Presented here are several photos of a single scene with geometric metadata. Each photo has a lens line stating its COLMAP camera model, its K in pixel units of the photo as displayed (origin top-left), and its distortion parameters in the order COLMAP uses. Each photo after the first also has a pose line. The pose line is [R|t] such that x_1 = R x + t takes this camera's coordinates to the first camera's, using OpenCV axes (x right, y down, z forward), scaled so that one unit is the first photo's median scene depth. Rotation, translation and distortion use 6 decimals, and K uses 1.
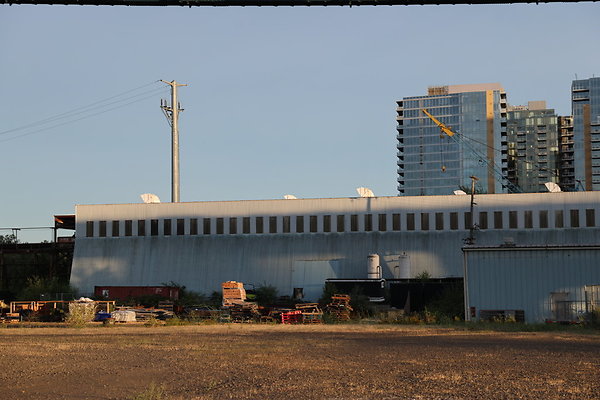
lens RADIAL K [[1094.0, 0, 300.8], [0, 1094.0, 180.2], [0, 0, 1]] dist [0.208536, 0.000000]
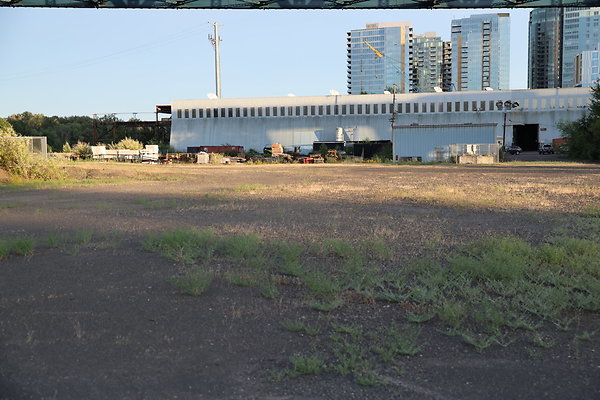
lens RADIAL K [[961.1, 0, 277.7], [0, 961.1, 191.7], [0, 0, 1]] dist [0.218739, 0.000000]
pose [[0.998311, -0.009580, 0.057302, -0.124176], [0.001124, 0.989311, 0.145817, -0.058200], [-0.058086, -0.145507, 0.987651, -0.564285]]
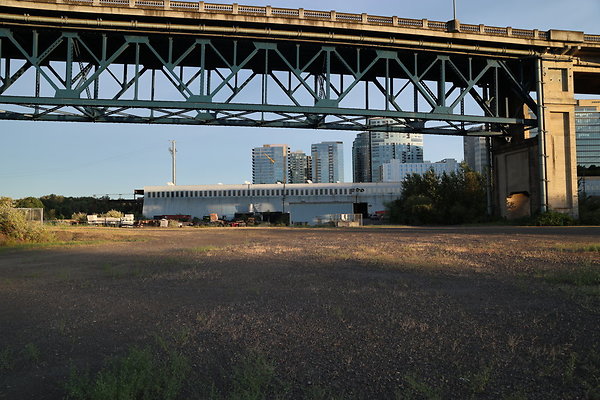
lens RADIAL K [[473.9, 0, 290.5], [0, 473.9, 197.2], [0, 0, 1]] dist [-0.042216, 0.053831]
pose [[0.970202, 0.002618, 0.242285, -0.133680], [-0.017079, 0.998193, 0.057606, -0.024171], [-0.241697, -0.060027, 0.968493, -0.241857]]
